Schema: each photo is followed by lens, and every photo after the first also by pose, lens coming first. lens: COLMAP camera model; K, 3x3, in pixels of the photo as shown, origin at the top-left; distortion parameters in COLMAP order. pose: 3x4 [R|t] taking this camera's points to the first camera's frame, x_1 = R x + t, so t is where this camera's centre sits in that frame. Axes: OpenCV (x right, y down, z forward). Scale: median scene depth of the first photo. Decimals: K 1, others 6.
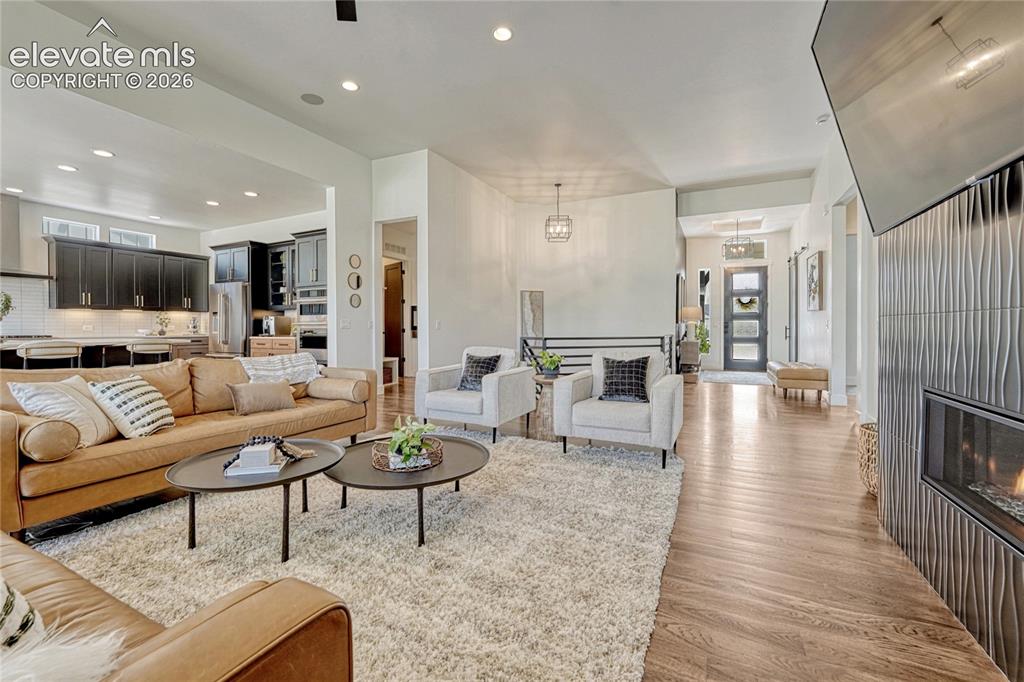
lens RADIAL K [[421.6, 0, 527.4], [0, 421.6, 334.3], [0, 0, 1]] dist [-0.003735, -0.000357]
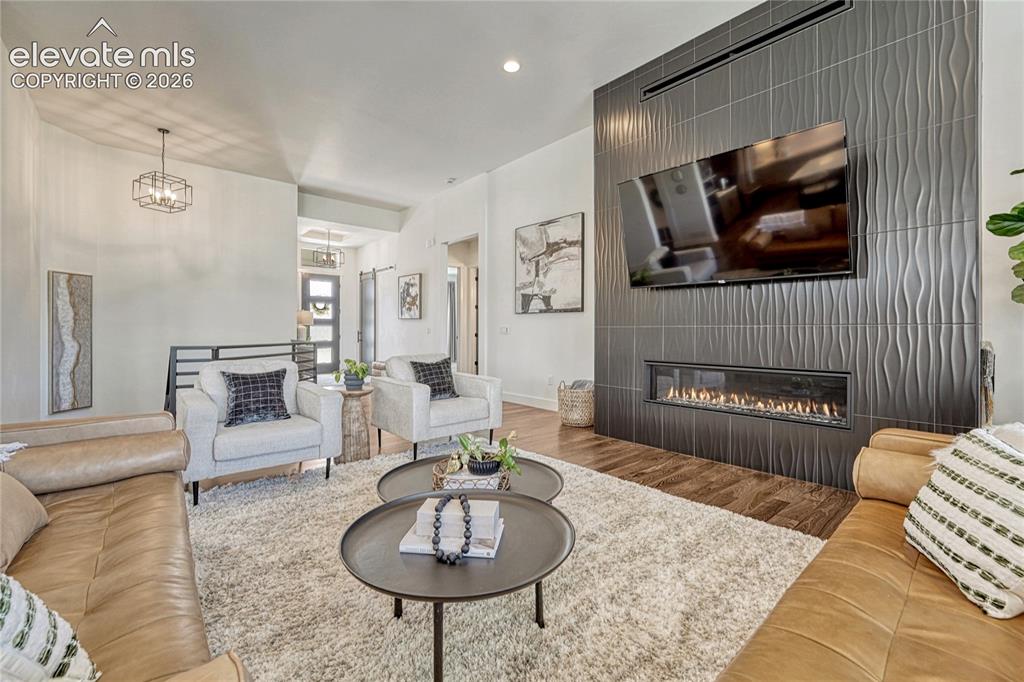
lens RADIAL K [[421.6, 0, 519.8], [0, 421.6, 332.5], [0, 0, 1]] dist [-0.003735, -0.000357]
pose [[0.399440, -0.001019, 0.916759, -0.320640], [0.015423, 0.999865, -0.005609, -0.002760], [-0.916629, 0.016380, 0.399402, 0.168637]]
